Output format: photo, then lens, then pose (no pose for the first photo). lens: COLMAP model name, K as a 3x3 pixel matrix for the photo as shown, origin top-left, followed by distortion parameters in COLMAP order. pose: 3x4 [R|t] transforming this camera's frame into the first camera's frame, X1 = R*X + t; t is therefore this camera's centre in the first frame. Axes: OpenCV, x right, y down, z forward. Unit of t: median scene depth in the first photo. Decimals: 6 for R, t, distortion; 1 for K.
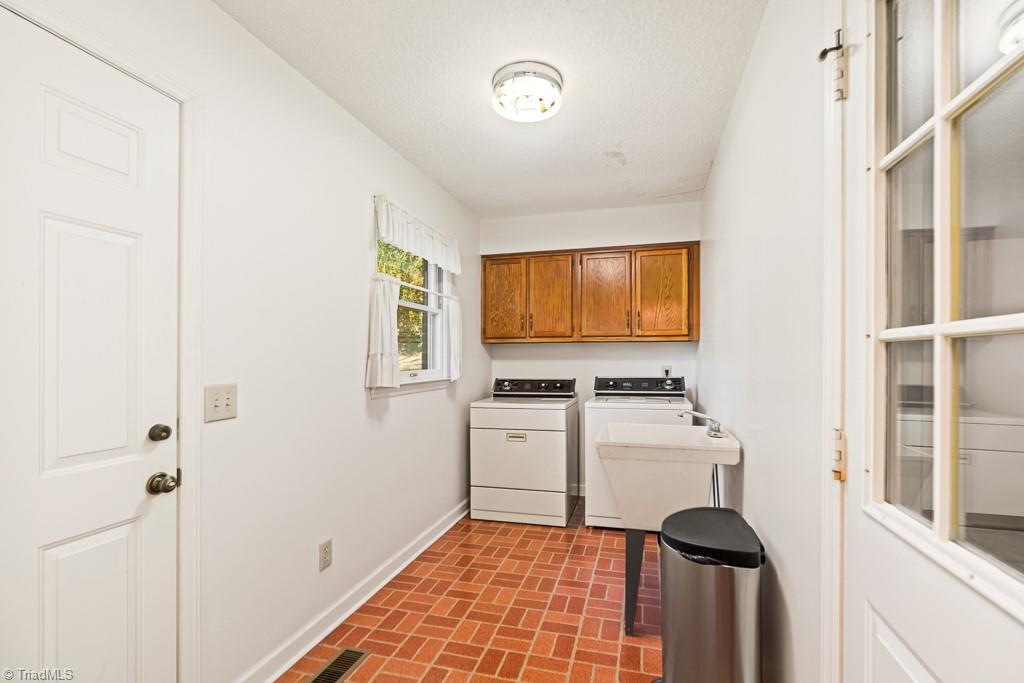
lens RADIAL K [[482.2, 0, 509.4], [0, 482.2, 354.7], [0, 0, 1]] dist [0.000898, 0.000205]
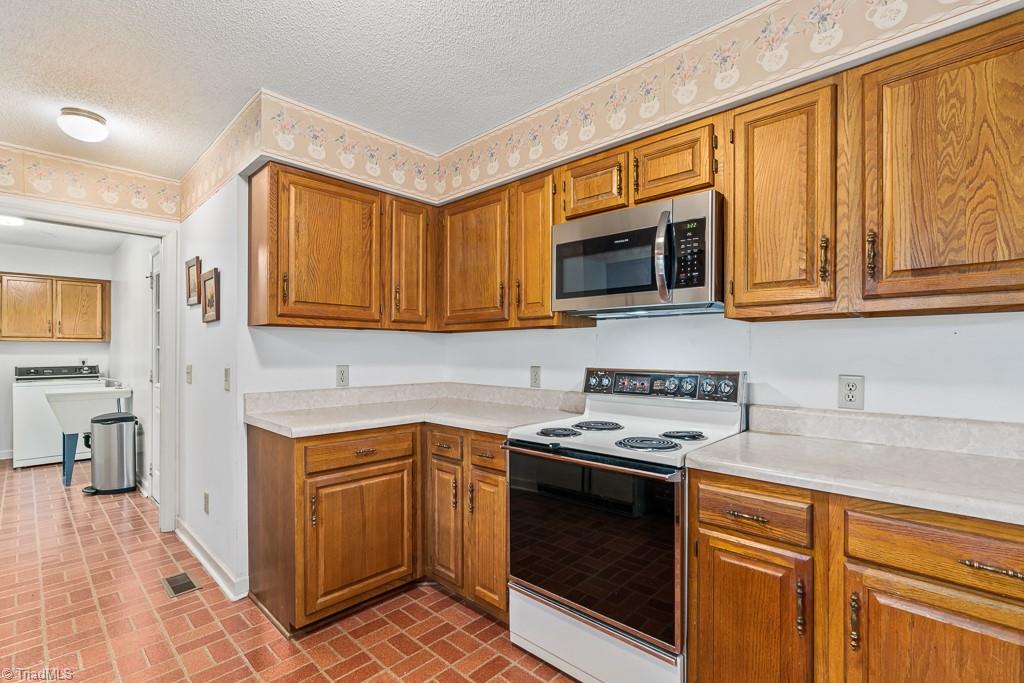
lens RADIAL K [[466.9, 0, 537.7], [0, 466.9, 351.4], [0, 0, 1]] dist [-0.013337, 0.000248]
pose [[0.439253, 0.000914, 0.898363, -0.355476], [-0.004061, 0.999991, 0.000968, -0.004993], [-0.898354, -0.004074, 0.439253, -0.935539]]
